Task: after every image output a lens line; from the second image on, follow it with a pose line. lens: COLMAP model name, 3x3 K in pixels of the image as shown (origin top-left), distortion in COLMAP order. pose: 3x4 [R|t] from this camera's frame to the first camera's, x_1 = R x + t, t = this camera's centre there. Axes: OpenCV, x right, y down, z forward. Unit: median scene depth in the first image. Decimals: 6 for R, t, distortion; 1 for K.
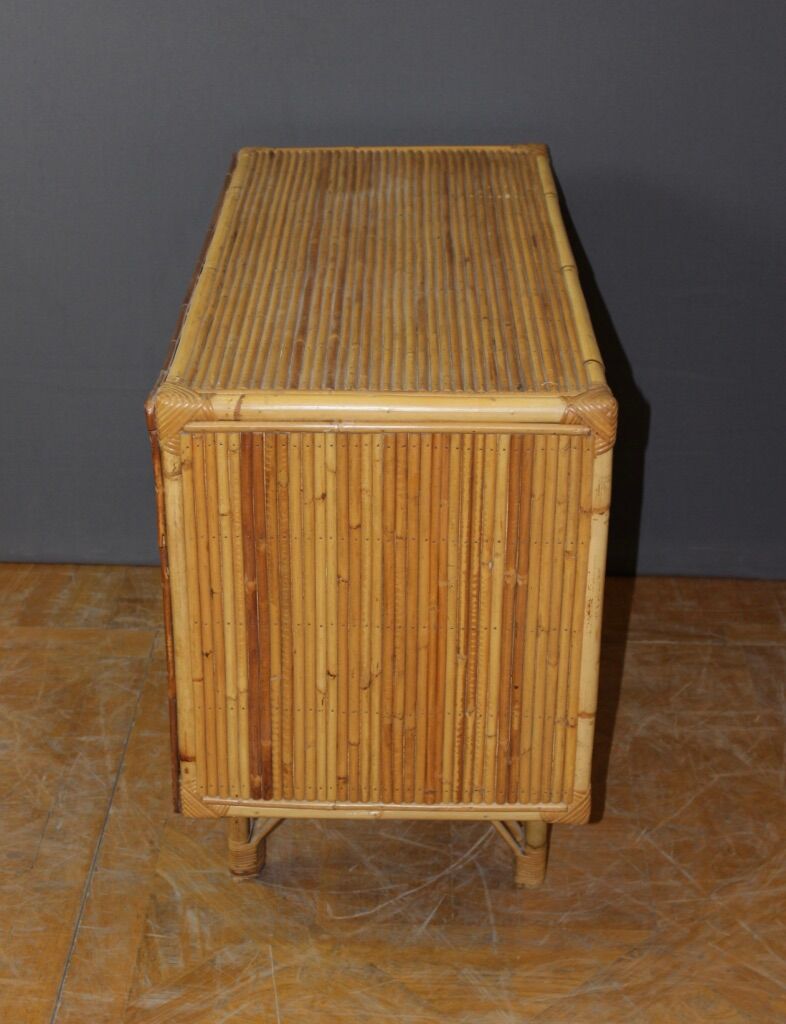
lens RADIAL K [[1828.5, 0, 349.1], [0, 1828.5, 587.1], [0, 0, 1]] dist [-0.058047, 0.113367]
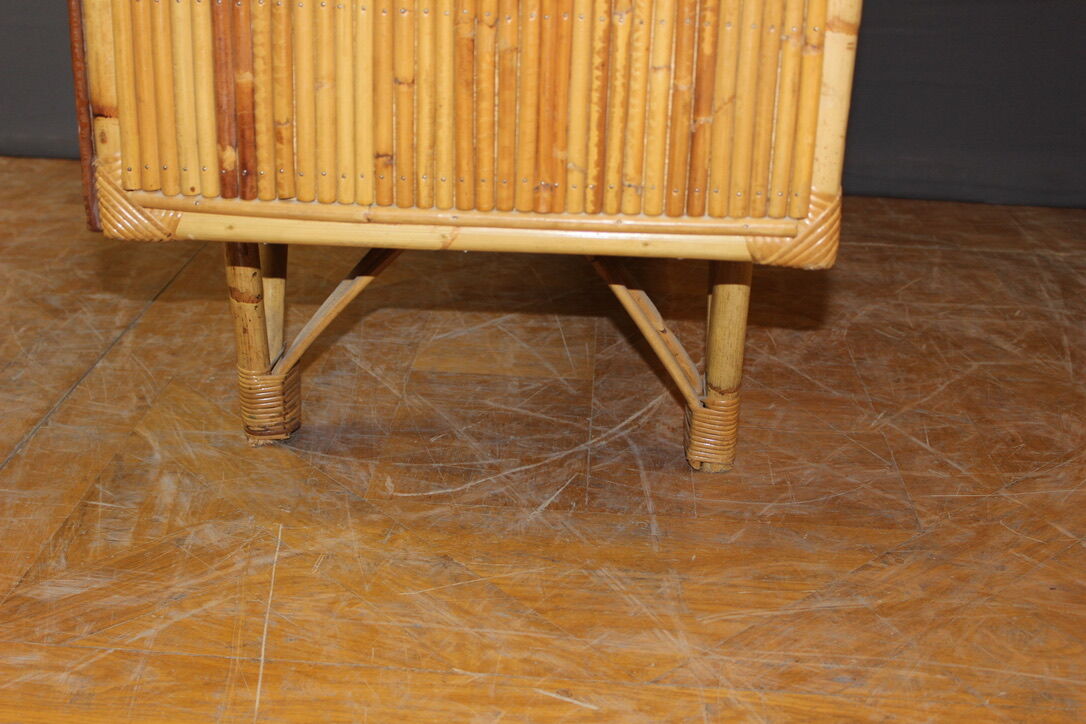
lens RADIAL K [[1360.1, 0, 511.4], [0, 1360.1, 359.6], [0, 0, 1]] dist [-0.073864, 0.065717]
pose [[0.999004, 0.035783, -0.026669, 0.042392], [-0.038409, 0.993673, -0.105542, 0.185252], [0.022723, 0.106462, 0.994057, 0.545163]]
